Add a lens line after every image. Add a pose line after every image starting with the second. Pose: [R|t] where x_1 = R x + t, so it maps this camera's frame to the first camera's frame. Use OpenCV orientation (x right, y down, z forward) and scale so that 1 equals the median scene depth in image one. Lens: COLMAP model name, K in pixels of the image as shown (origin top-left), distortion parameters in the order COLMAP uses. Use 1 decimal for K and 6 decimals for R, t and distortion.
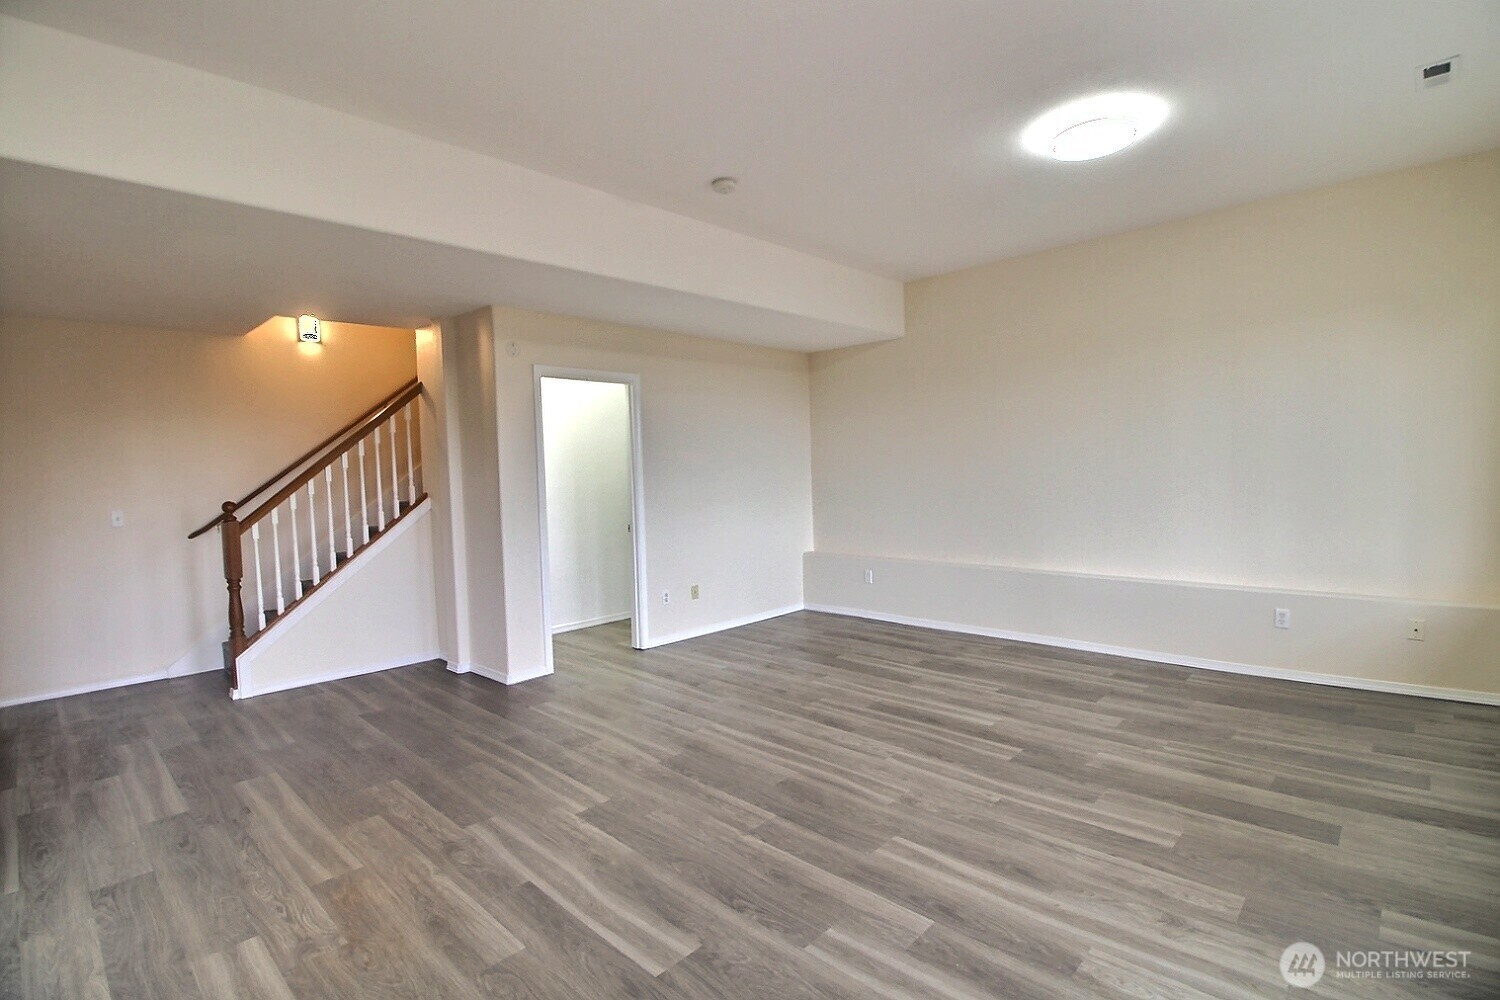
lens RADIAL K [[698.9, 0, 753.6], [0, 698.9, 499.7], [0, 0, 1]] dist [-0.001857, -0.011298]
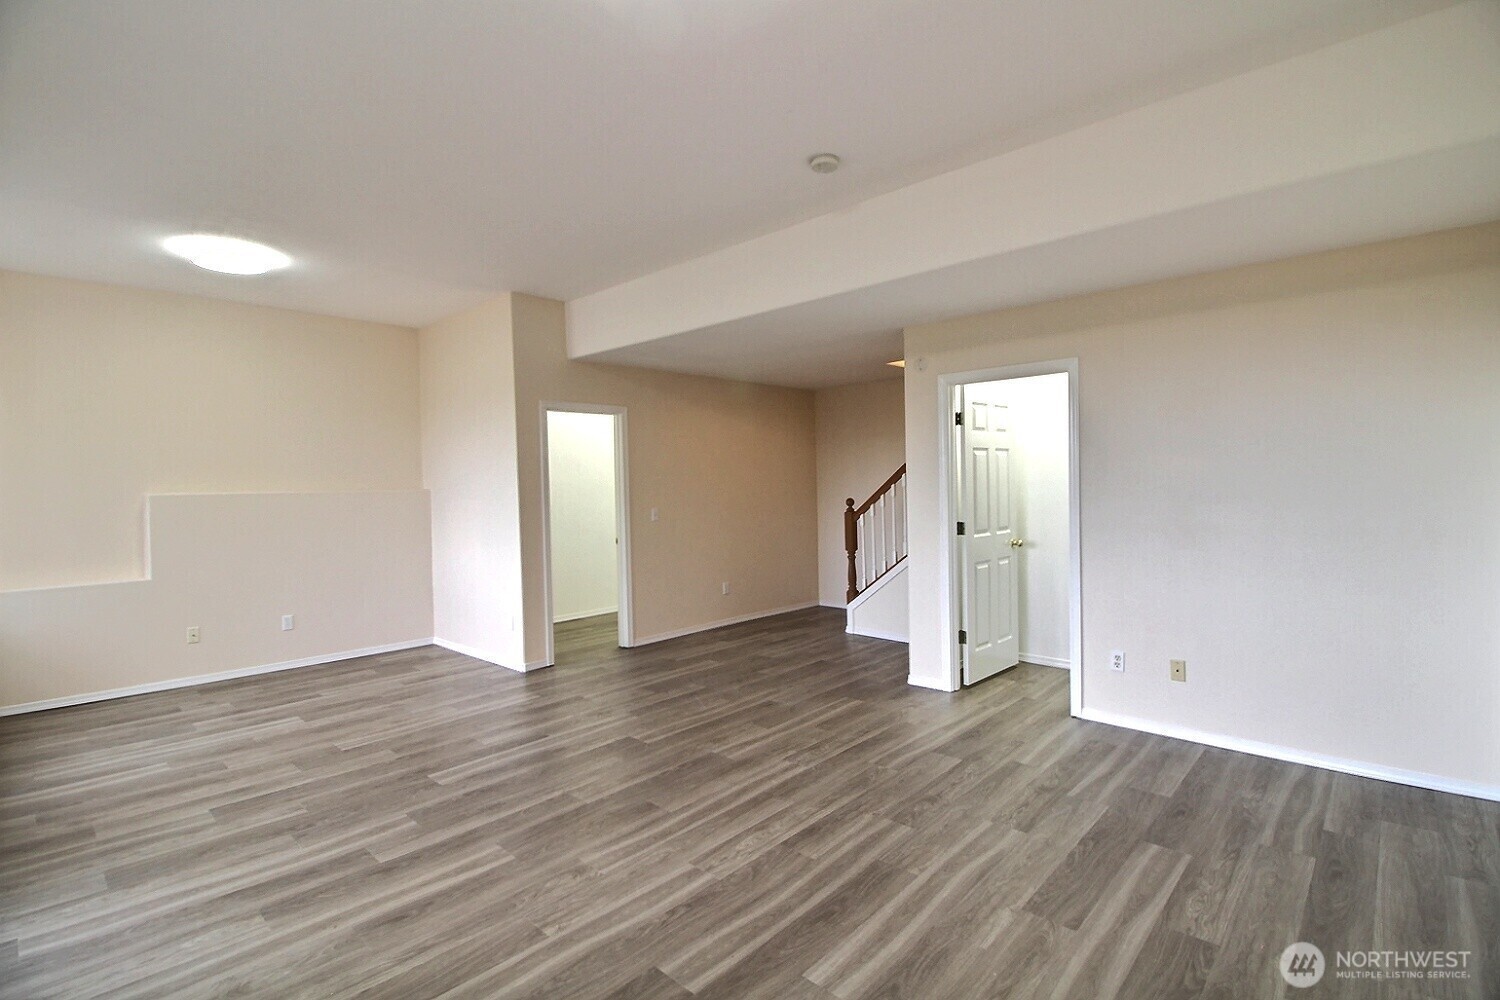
lens RADIAL K [[704.8, 0, 774.6], [0, 704.8, 493.1], [0, 0, 1]] dist [0.018775, -0.019353]
pose [[0.028153, 0.041705, -0.998733, 0.914028], [-0.027199, 0.998791, 0.040941, -0.080196], [0.999234, 0.026012, 0.029254, 0.989951]]
